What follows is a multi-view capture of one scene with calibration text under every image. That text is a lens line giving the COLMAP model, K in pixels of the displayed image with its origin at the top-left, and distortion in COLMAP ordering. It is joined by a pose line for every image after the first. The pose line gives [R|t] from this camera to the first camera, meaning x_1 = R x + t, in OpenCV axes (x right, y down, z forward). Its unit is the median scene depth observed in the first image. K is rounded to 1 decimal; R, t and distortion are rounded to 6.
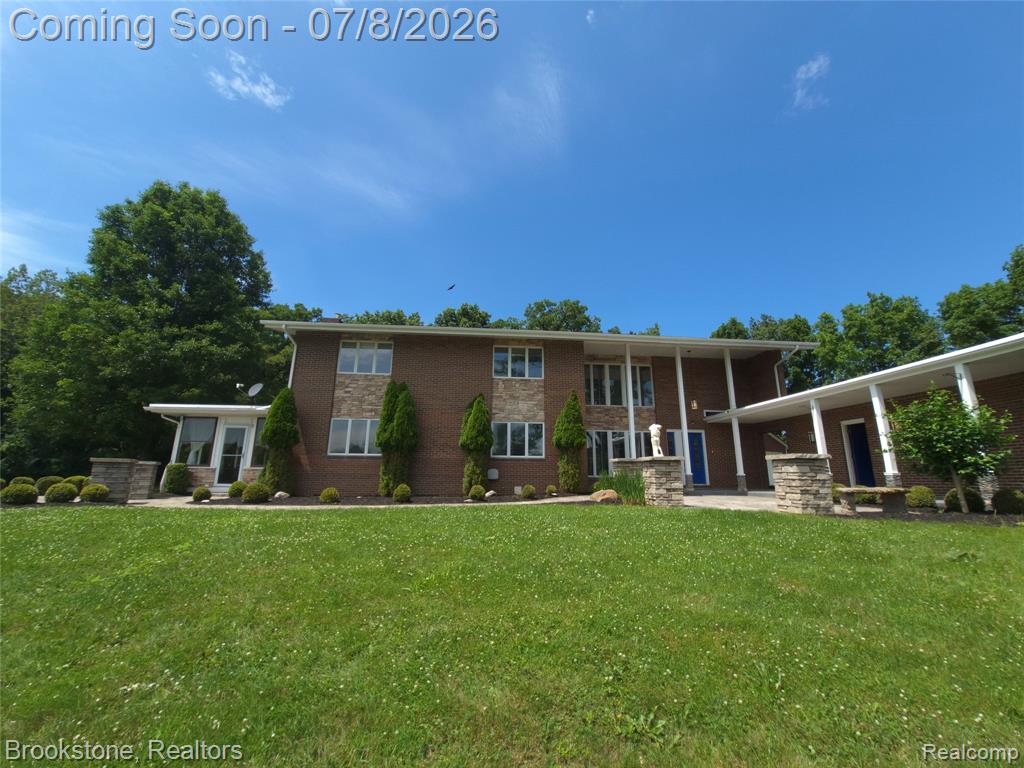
lens RADIAL K [[394.9, 0, 515.6], [0, 394.9, 377.0], [0, 0, 1]] dist [-0.014365, -0.000643]
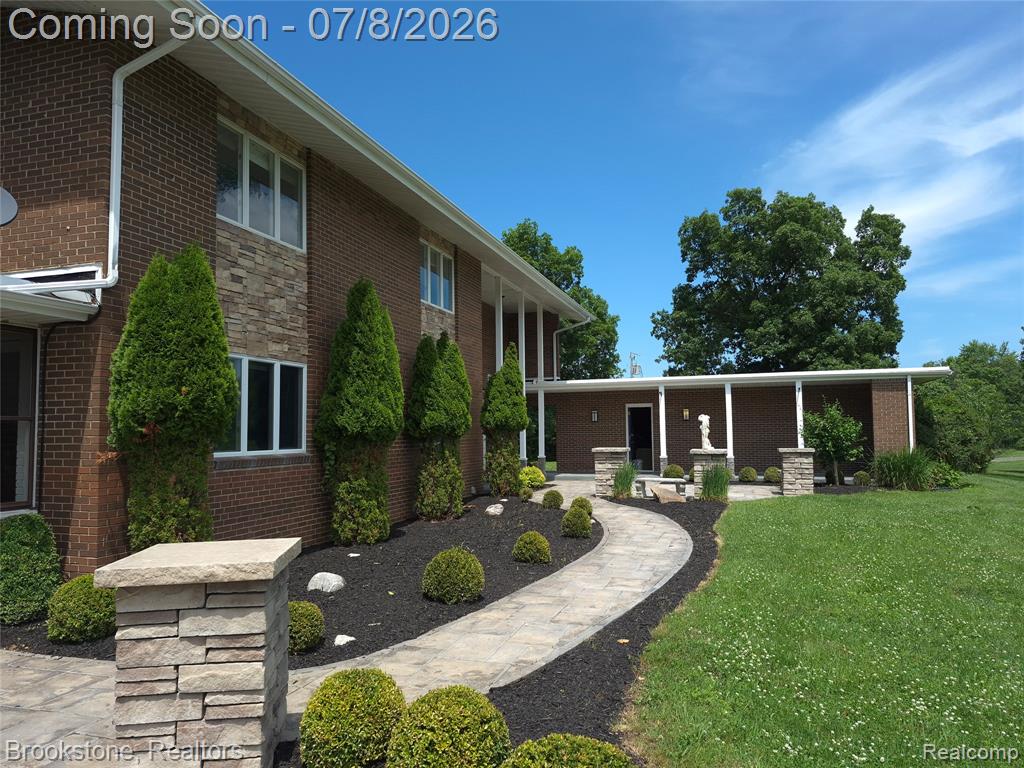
lens RADIAL K [[694.4, 0, 513.6], [0, 694.4, 390.1], [0, 0, 1]] dist [0.076668, -0.091915]
pose [[0.398267, 0.043602, 0.916233, -1.316919], [-0.205029, 0.977829, 0.042588, 0.084717], [-0.894062, -0.204816, 0.398377, 0.749604]]
